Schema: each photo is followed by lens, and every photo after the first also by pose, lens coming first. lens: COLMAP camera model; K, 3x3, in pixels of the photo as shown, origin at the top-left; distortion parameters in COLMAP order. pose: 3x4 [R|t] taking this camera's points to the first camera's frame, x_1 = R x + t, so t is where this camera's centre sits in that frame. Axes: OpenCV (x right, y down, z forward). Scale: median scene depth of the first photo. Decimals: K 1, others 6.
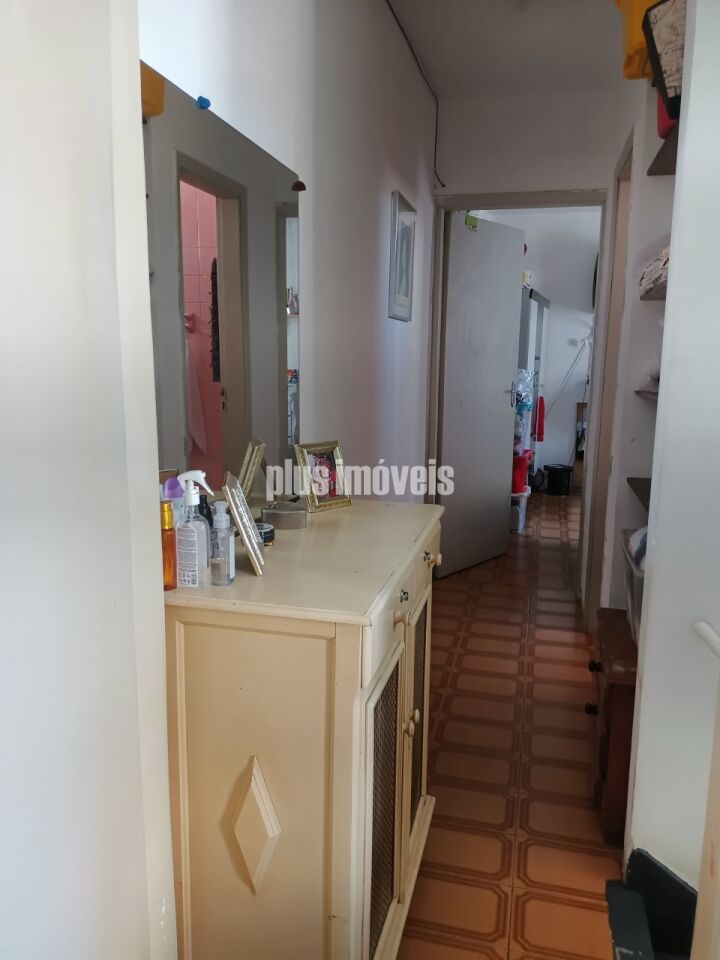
lens RADIAL K [[714.0, 0, 358.7], [0, 714.0, 479.8], [0, 0, 1]] dist [0.001185, 0.000224]
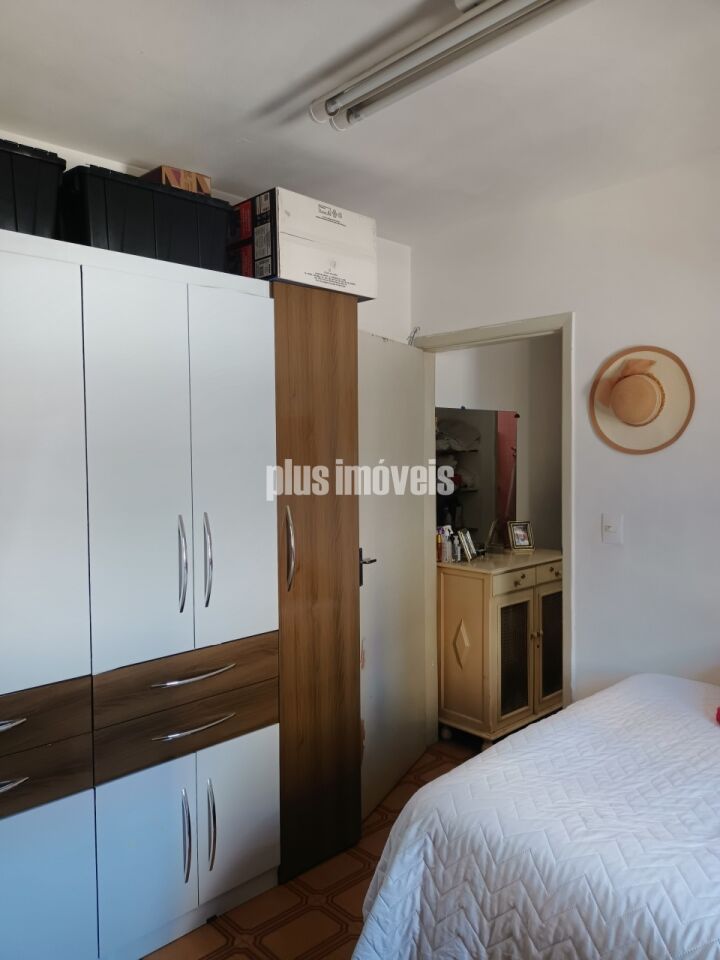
lens RADIAL K [[714.0, 0, 360.3], [0, 714.0, 480.7], [0, 0, 1]] dist [0.001185, 0.000224]
pose [[0.843761, 0.001765, -0.536716, 1.156497], [-0.072660, 0.991164, -0.110968, 0.171257], [0.531778, 0.132628, 0.836434, -1.929208]]
